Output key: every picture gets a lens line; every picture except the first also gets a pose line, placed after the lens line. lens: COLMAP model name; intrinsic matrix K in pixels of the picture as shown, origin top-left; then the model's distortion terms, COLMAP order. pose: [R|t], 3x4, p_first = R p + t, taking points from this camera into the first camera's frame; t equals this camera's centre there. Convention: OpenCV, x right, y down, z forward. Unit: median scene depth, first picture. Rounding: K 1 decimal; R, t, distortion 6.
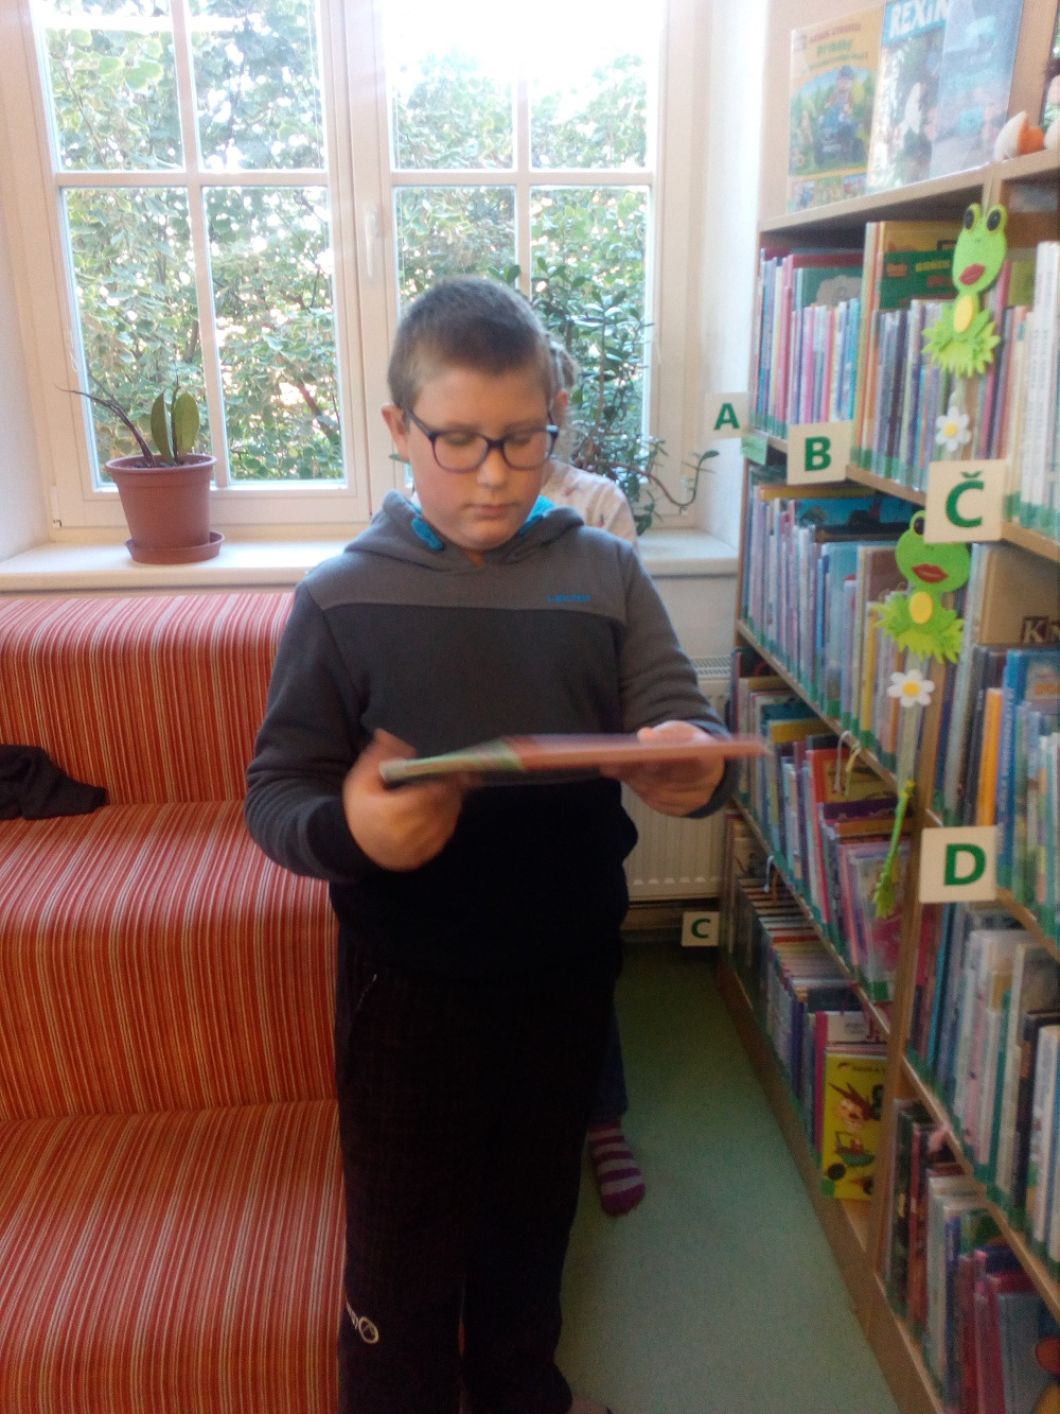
lens RADIAL K [[1167.2, 0, 528.0], [0, 1167.2, 713.5], [0, 0, 1]] dist [0.019311, 0.000106]
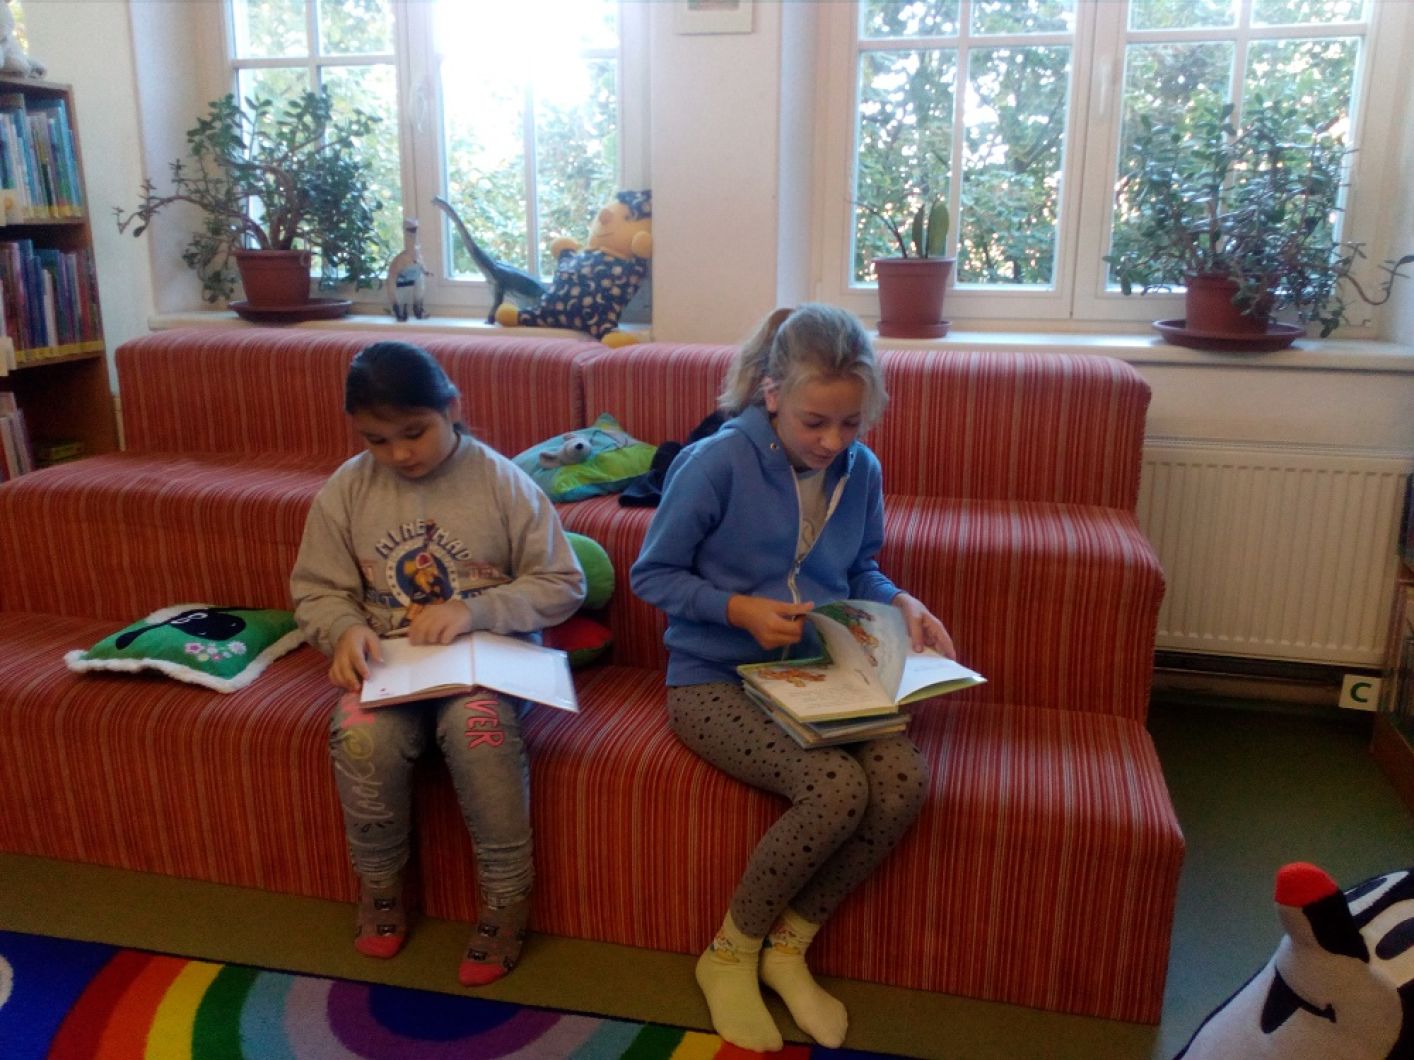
lens RADIAL K [[1167.2, 0, 707.9], [0, 1167.2, 522.3], [0, 0, 1]] dist [0.019311, 0.000106]
pose [[0.946477, 0.089782, -0.310035, -0.105382], [-0.119250, 0.989843, -0.077401, 0.192944], [0.299936, 0.110229, 0.947569, -0.238808]]
